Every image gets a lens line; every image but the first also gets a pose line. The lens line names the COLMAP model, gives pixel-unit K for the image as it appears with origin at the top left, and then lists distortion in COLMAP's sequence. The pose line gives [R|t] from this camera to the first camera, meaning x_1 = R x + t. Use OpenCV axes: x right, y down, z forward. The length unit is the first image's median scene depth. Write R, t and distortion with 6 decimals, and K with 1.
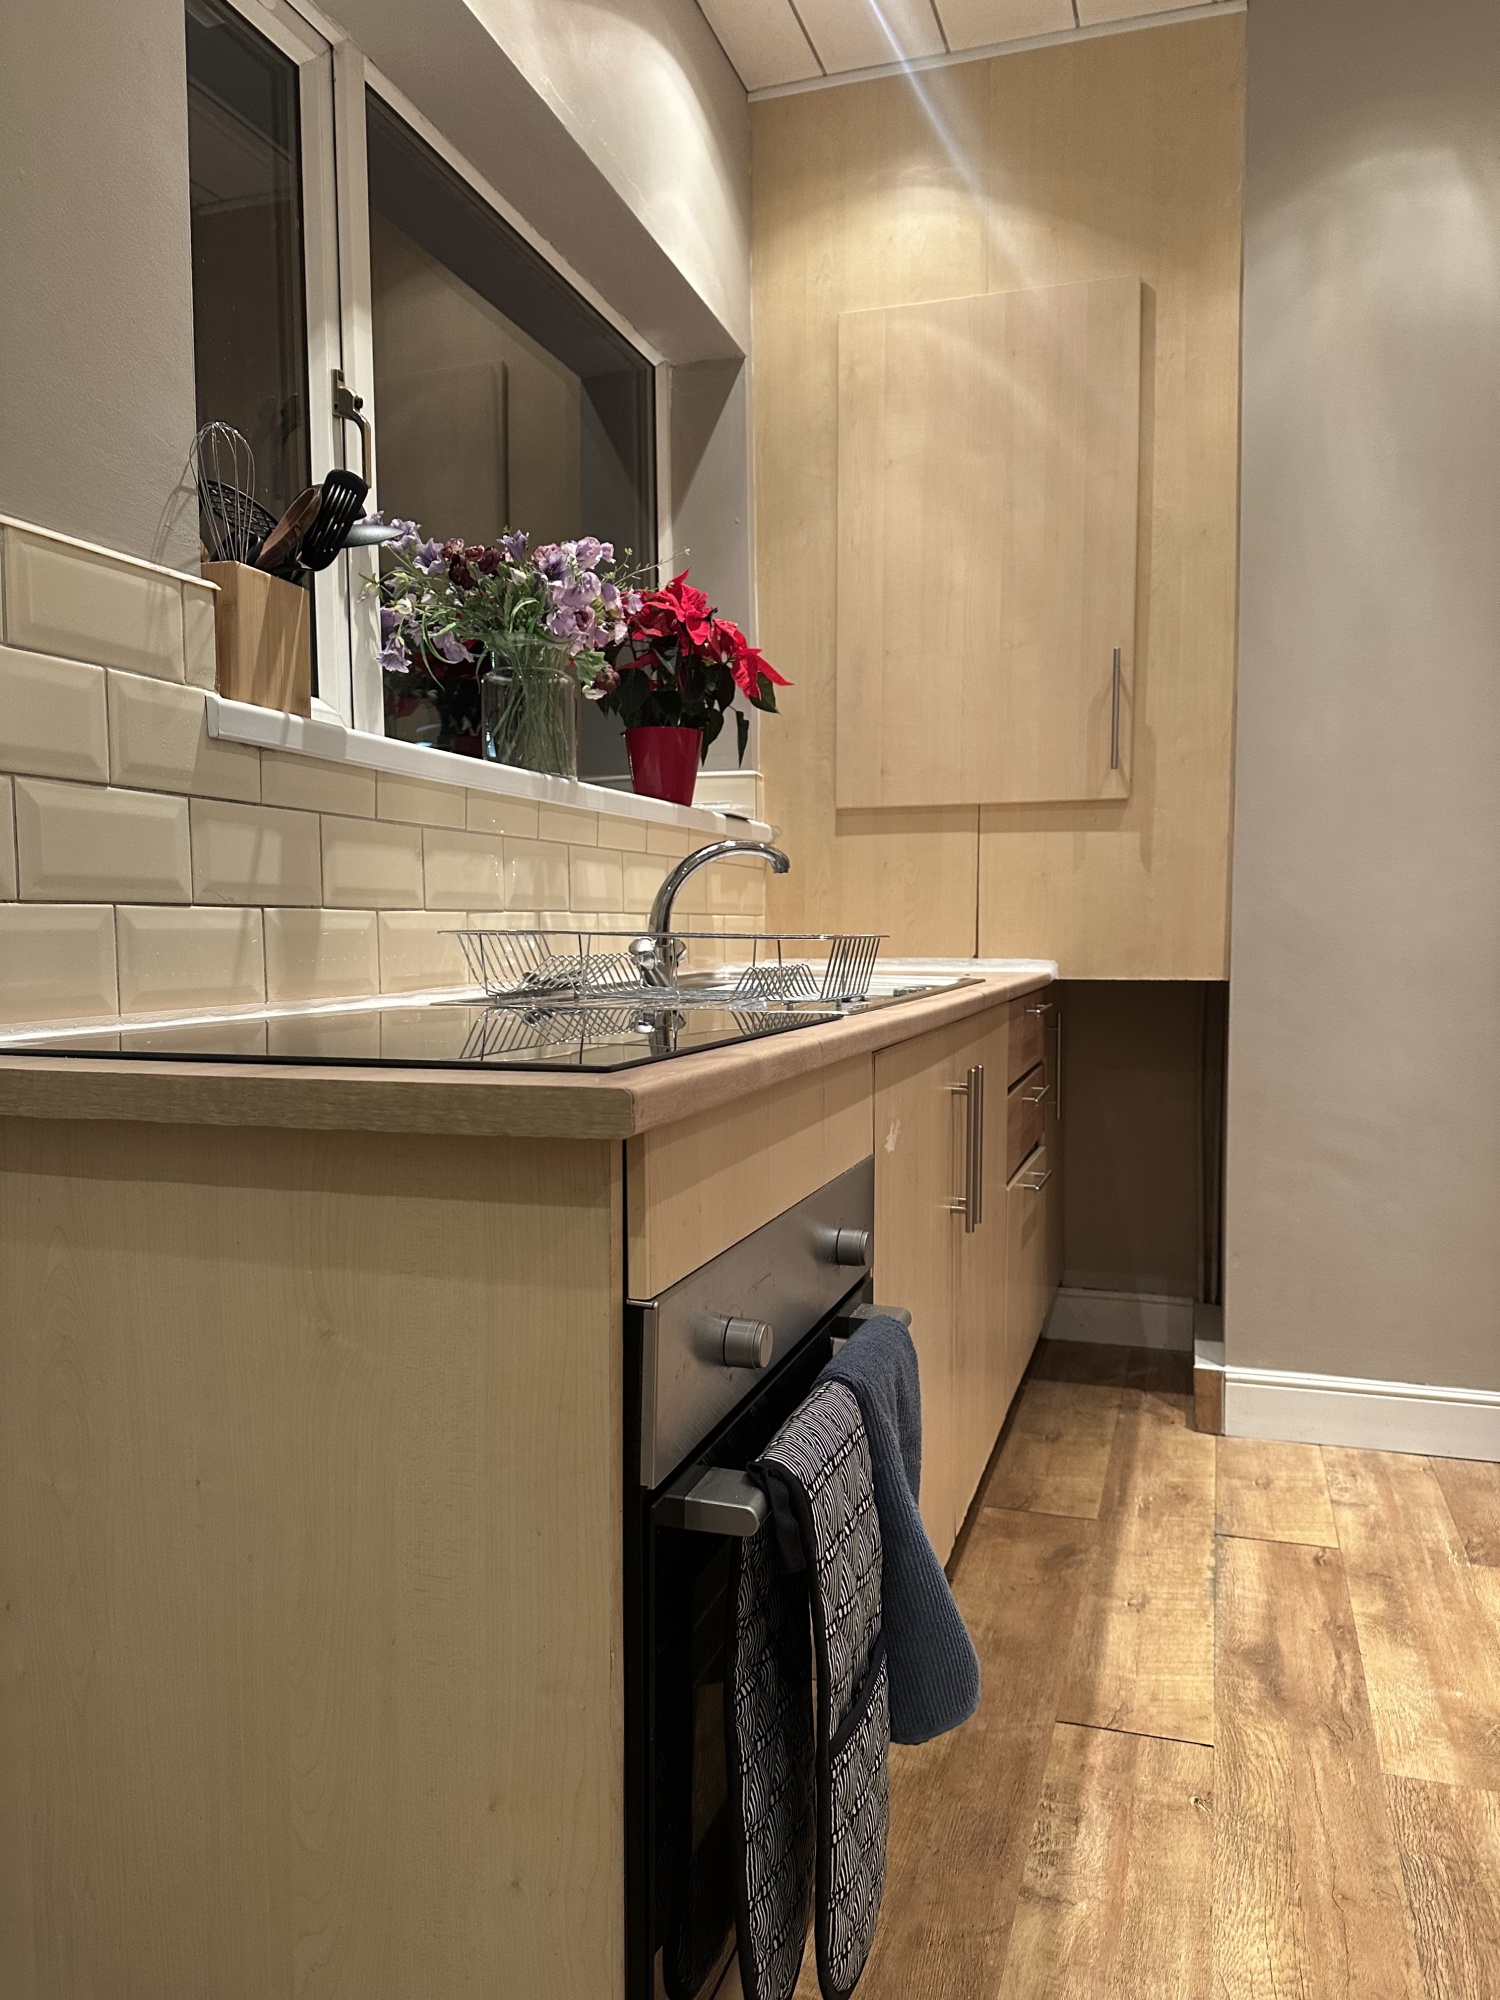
lens RADIAL K [[1394.5, 0, 750.0], [0, 1394.5, 1000.0], [0, 0, 1]] dist [0.047222, -0.057933]
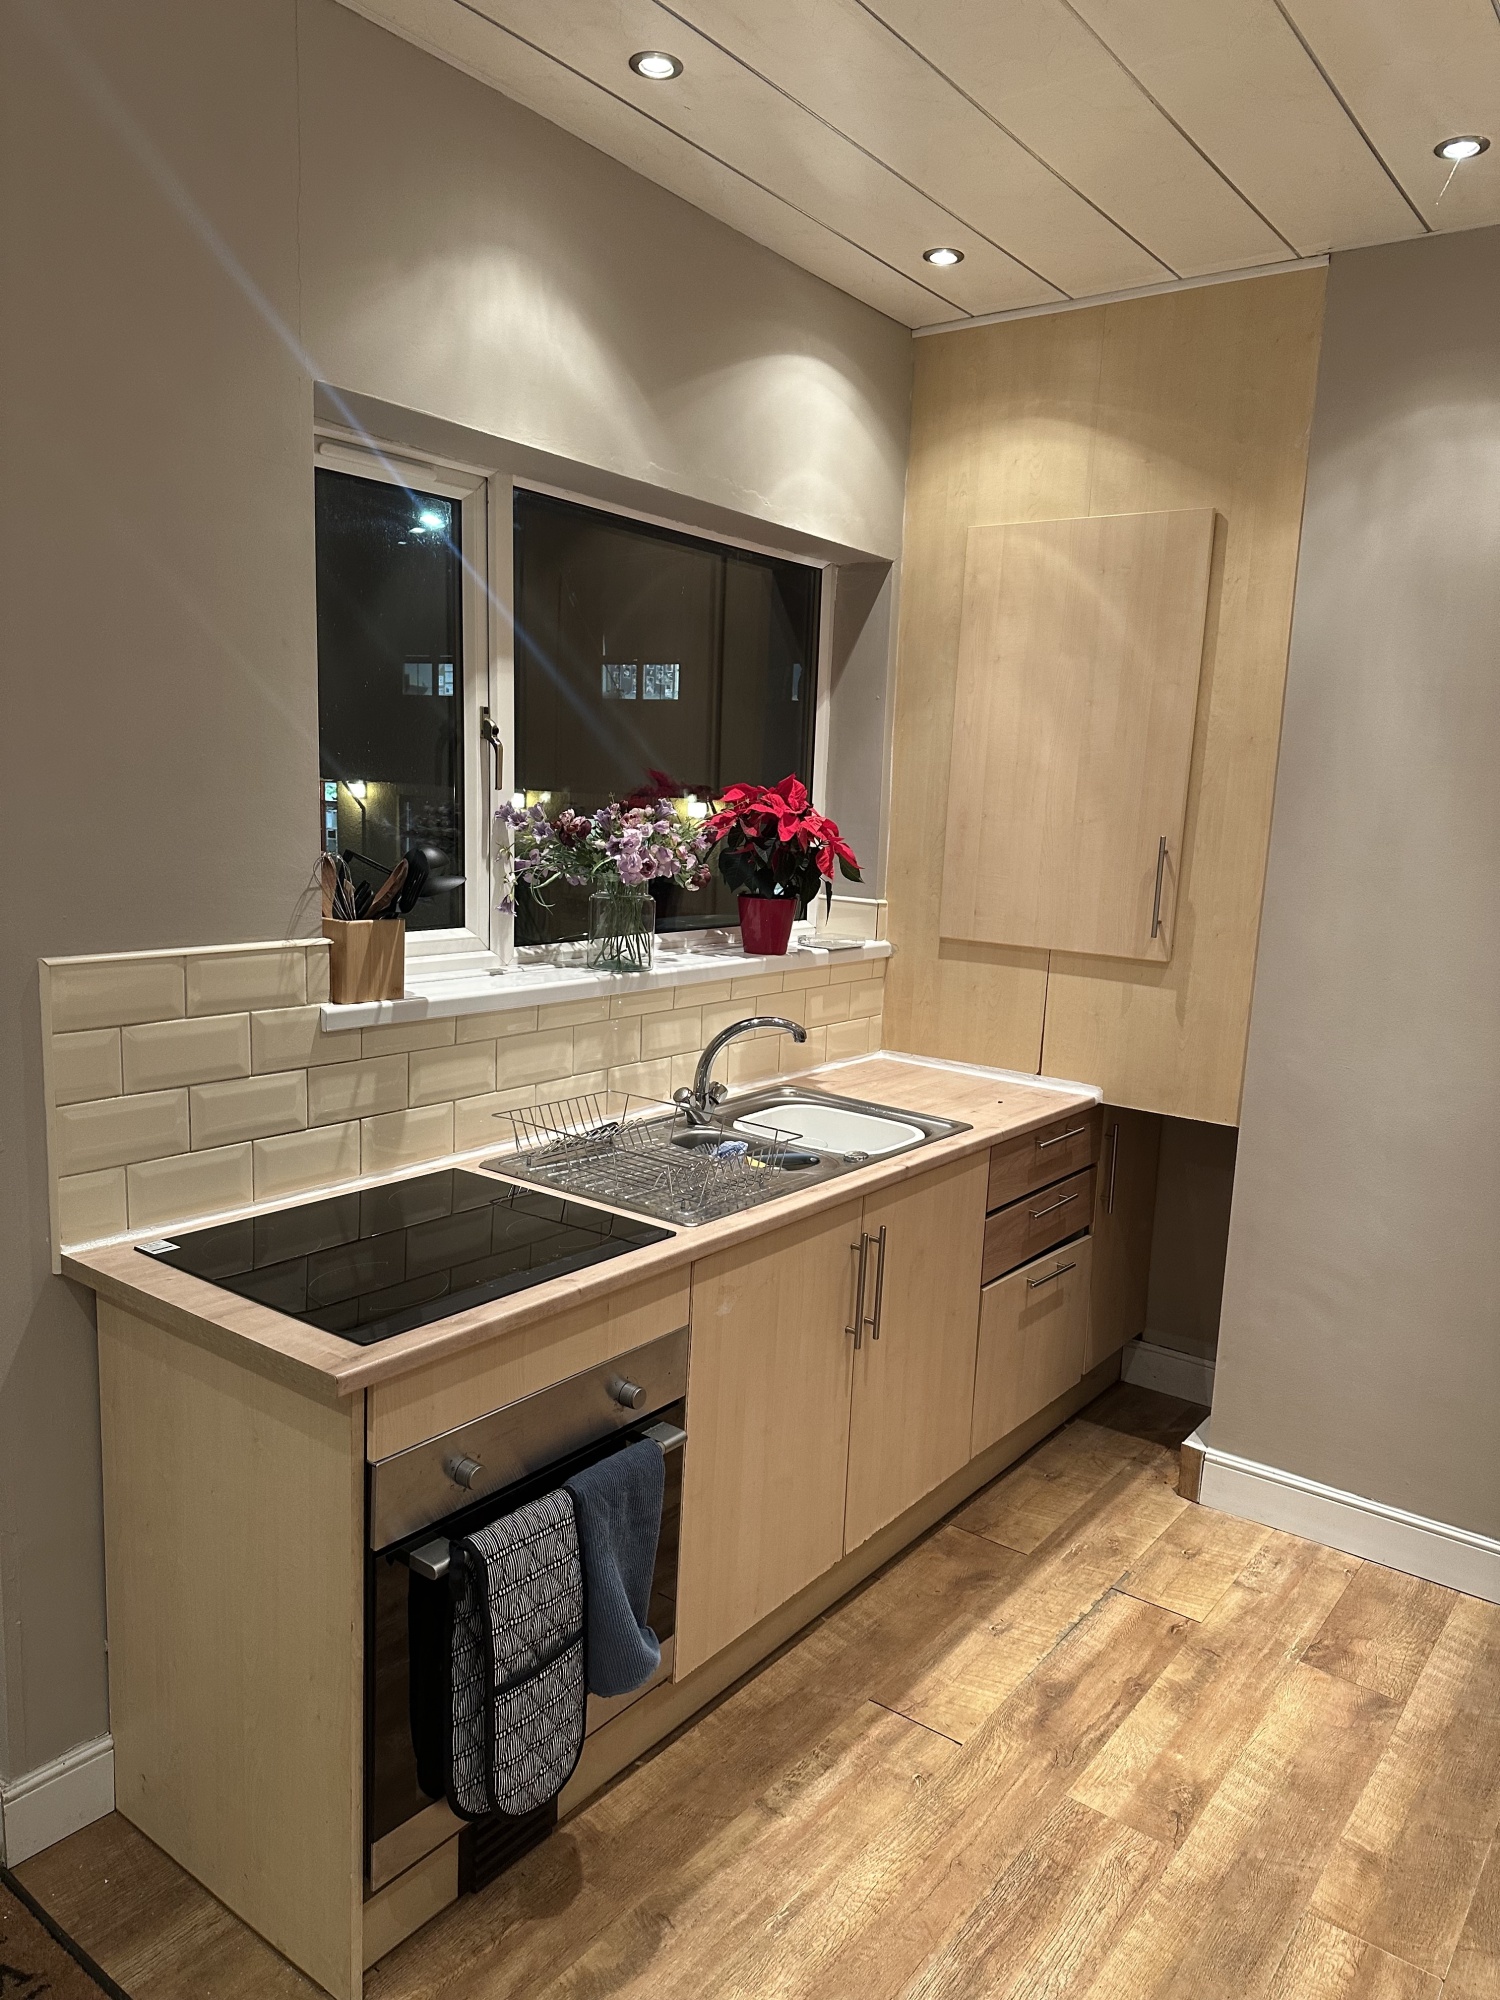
lens RADIAL K [[1371.6, 0, 750.0], [0, 1371.6, 1000.0], [0, 0, 1]] dist [0.115672, -0.167550]
pose [[0.945110, 0.092911, -0.313263, 0.358194], [-0.063757, 0.992731, 0.102082, -0.243941], [0.320470, -0.076506, 0.944164, -0.238984]]
